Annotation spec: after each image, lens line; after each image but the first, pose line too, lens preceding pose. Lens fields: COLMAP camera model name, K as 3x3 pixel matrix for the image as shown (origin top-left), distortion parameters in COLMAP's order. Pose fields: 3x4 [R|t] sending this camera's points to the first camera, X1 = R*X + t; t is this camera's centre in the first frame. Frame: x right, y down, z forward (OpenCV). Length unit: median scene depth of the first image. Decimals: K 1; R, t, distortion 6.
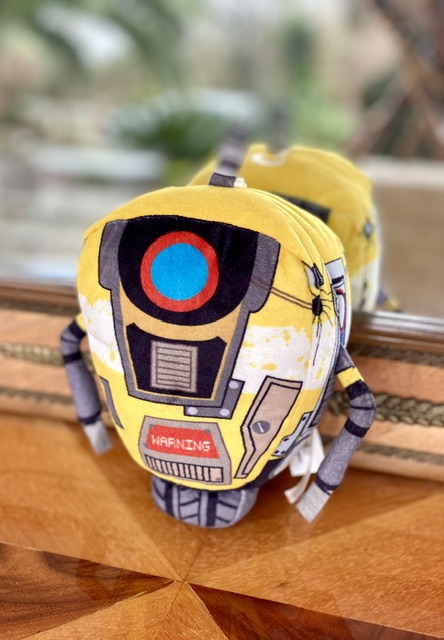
lens RADIAL K [[979.3, 0, 211.7], [0, 979.3, 318.7], [0, 0, 1]] dist [0.065949, 0.000000]
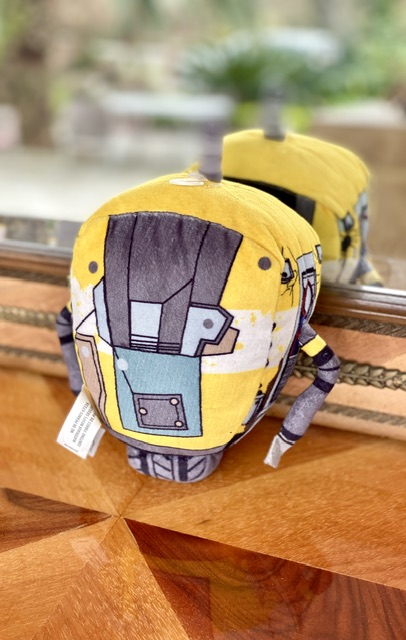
lens RADIAL K [[978.4, 0, 172.7], [0, 978.4, 326.9], [0, 0, 1]] dist [0.098265, 0.000000]
pose [[0.993176, 0.007716, -0.116373, 0.156060], [-0.000044, 0.997834, 0.065781, -0.028043], [0.116629, -0.065327, 0.991025, -0.109525]]
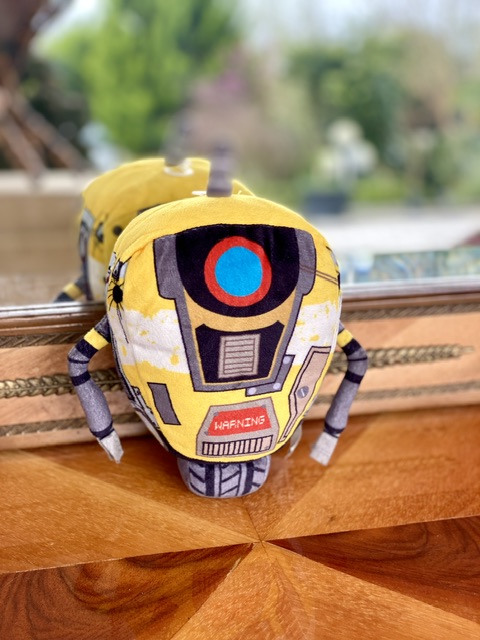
lens RADIAL K [[975.6, 0, 242.4], [0, 975.6, 316.0], [0, 0, 1]] dist [0.091082, 0.000000]
pose [[0.845682, -0.182205, 0.501621, -0.539876], [0.185410, 0.981676, 0.043995, -0.040951], [-0.500445, 0.055799, 0.863968, 0.013986]]
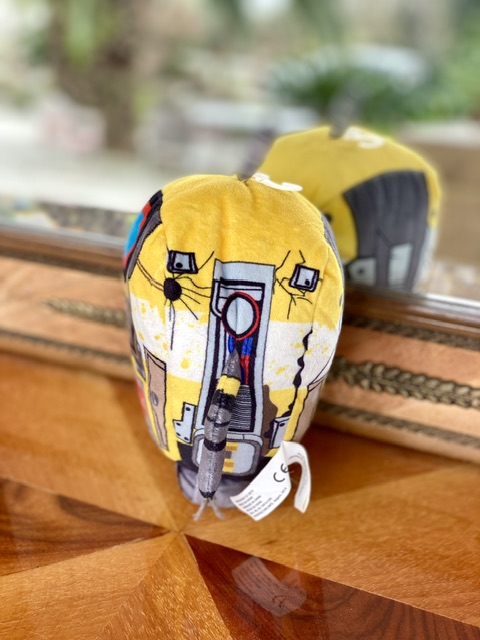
lens RADIAL K [[975.6, 0, 244.5], [0, 975.6, 320.1], [0, 0, 1]] dist [0.091082, 0.000000]
pose [[0.991364, 0.055946, -0.118608, 0.146550], [-0.050577, 0.997575, 0.047802, -0.016001], [0.120995, -0.041391, 0.991790, -0.035935]]
